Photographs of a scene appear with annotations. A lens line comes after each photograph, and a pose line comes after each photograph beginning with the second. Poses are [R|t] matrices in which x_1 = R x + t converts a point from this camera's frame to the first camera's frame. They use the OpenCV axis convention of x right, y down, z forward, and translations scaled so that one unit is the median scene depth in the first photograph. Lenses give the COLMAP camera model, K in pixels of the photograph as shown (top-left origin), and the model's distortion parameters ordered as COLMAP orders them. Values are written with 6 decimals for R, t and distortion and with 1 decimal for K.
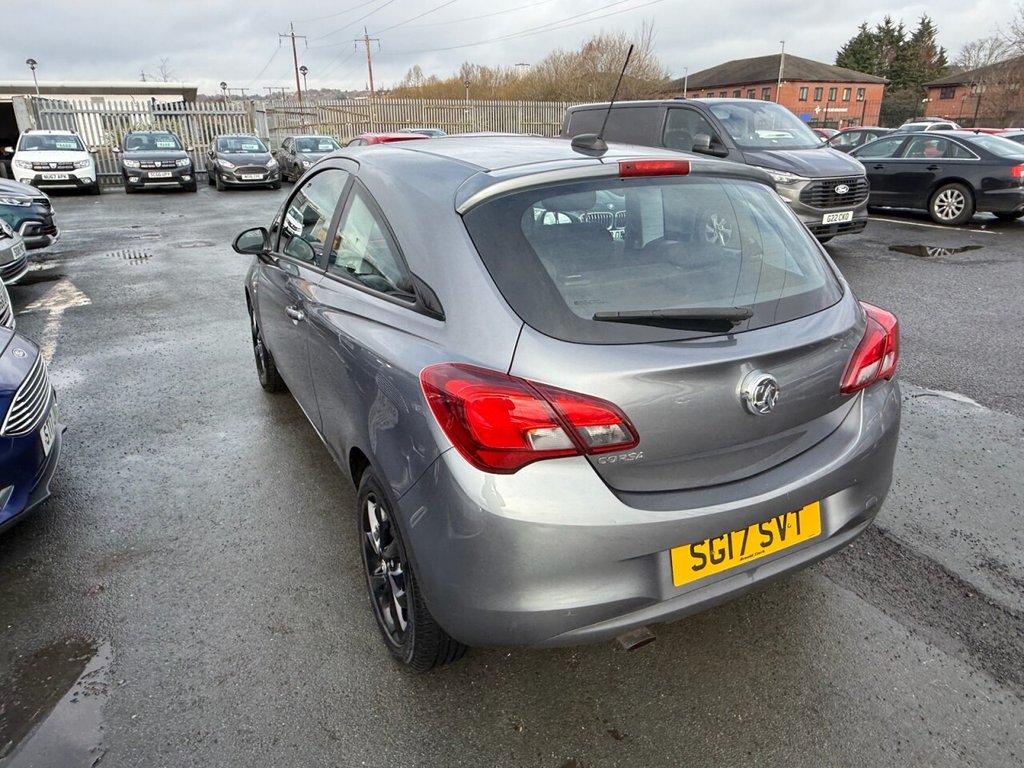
lens RADIAL K [[678.7, 0, 505.5], [0, 678.7, 378.4], [0, 0, 1]] dist [0.001153, 0.000111]
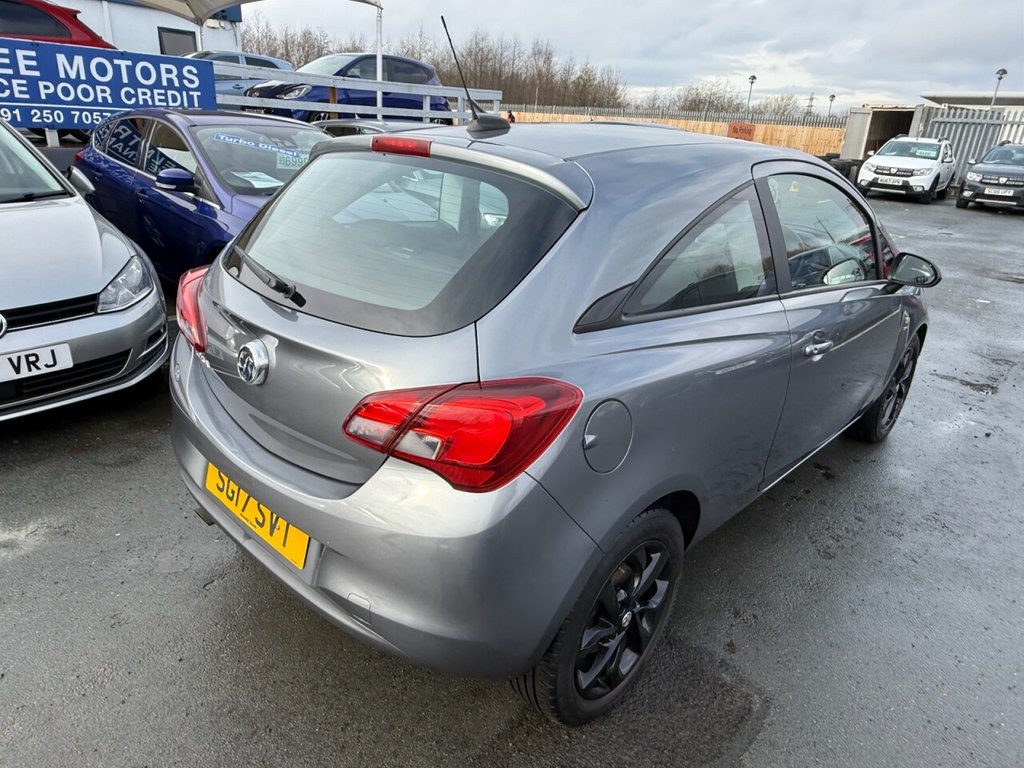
lens RADIAL K [[670.5, 0, 493.3], [0, 670.5, 382.3], [0, 0, 1]] dist [0.004963, 0.003977]
pose [[0.322158, 0.367395, -0.872488, 0.160438], [-0.375085, 0.895734, 0.238687, -0.037704], [0.869210, 0.250363, 0.426372, 0.105105]]
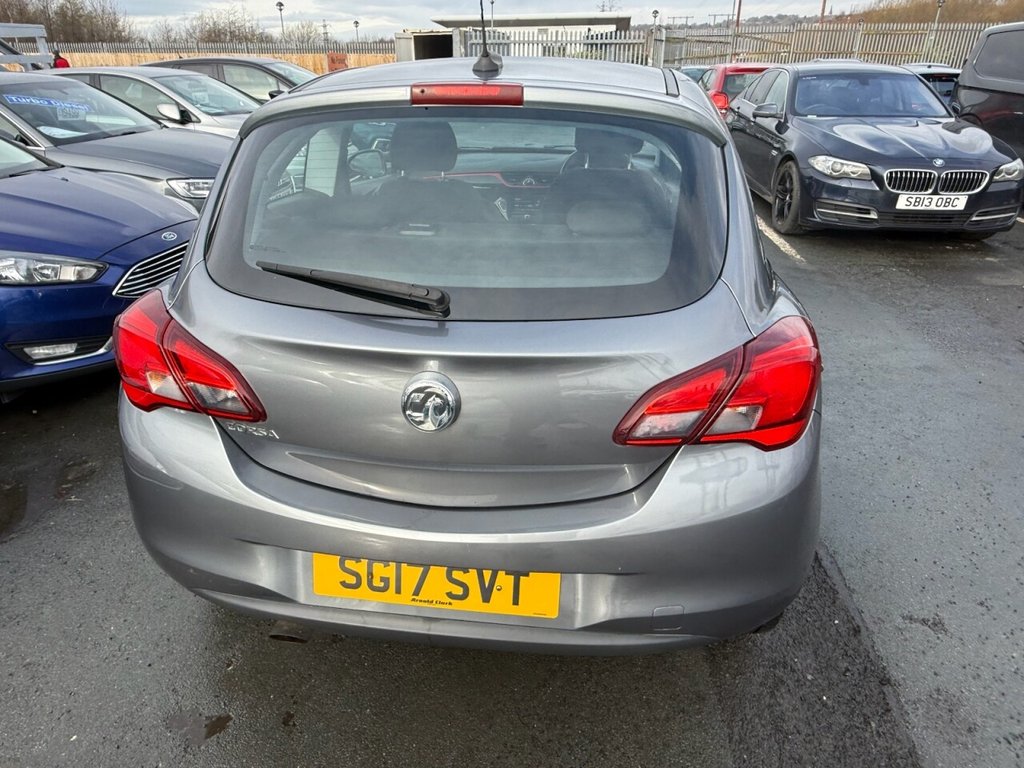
lens RADIAL K [[679.0, 0, 499.6], [0, 679.0, 389.3], [0, 0, 1]] dist [0.000540, -0.000230]
pose [[0.826285, 0.248676, -0.505385, 0.096320], [-0.197479, 0.968208, 0.153539, -0.014712], [0.527500, -0.027064, 0.849124, 0.046913]]
